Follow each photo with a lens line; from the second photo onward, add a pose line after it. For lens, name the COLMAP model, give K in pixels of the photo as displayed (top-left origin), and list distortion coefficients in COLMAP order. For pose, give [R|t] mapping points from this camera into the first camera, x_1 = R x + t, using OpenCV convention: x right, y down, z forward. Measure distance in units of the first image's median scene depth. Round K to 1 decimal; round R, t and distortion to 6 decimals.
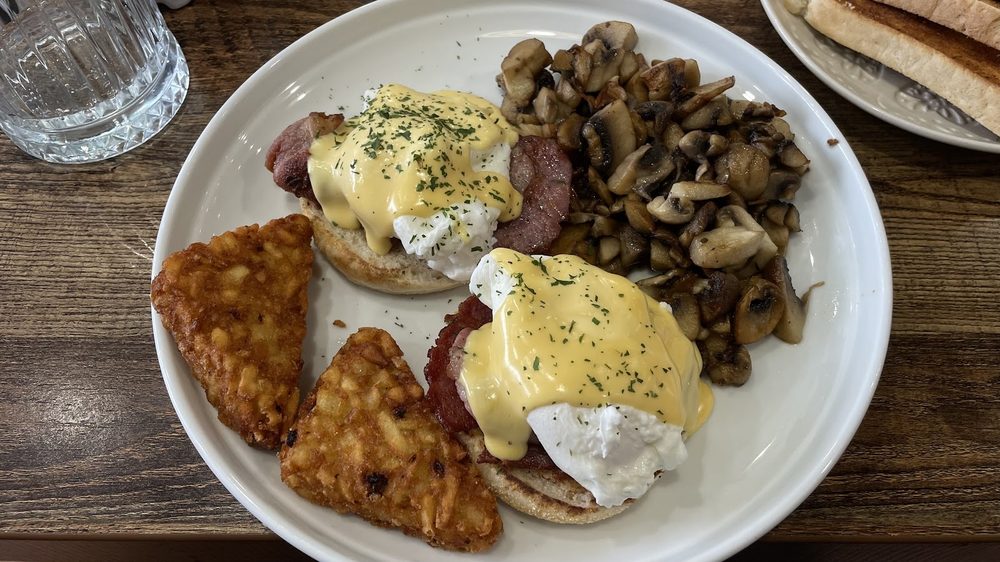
lens RADIAL K [[993.5, 0, 500.0], [0, 993.5, 281.0], [0, 0, 1]] dist [0.002934, -0.004859]
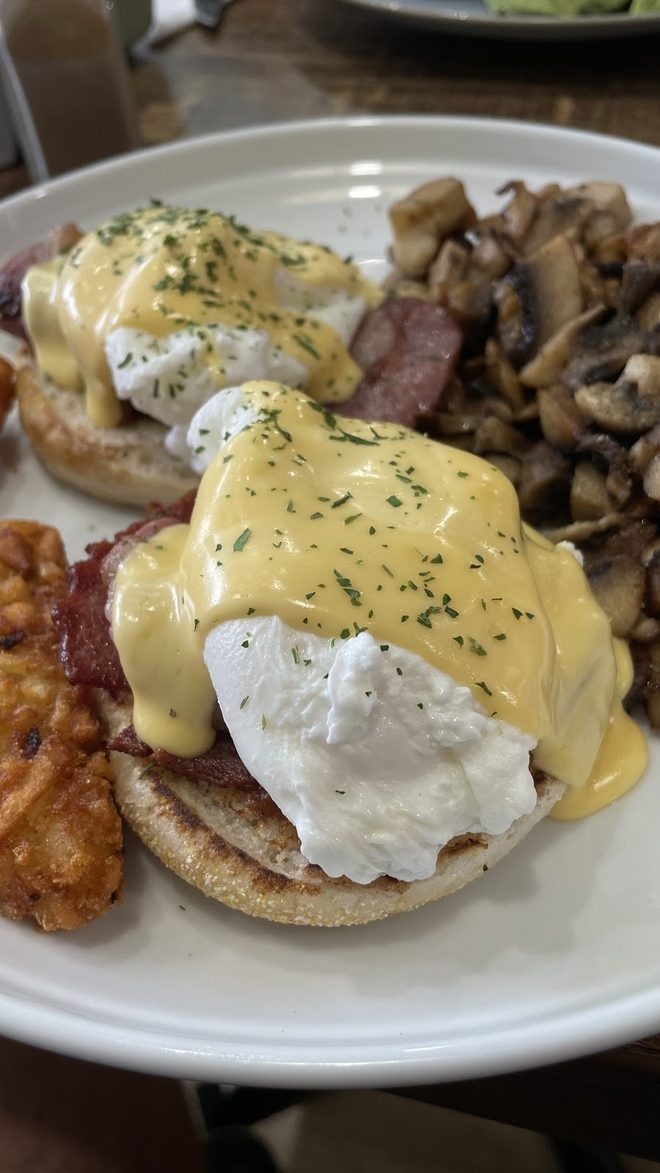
lens RADIAL K [[1165.4, 0, 330.0], [0, 1165.4, 586.5], [0, 0, 1]] dist [0.002934, -0.004859]
pose [[0.958435, 0.137563, -0.249958, 0.213993], [-0.200473, 0.948071, -0.246924, 0.227027], [0.203011, 0.286771, 0.936242, 0.462390]]
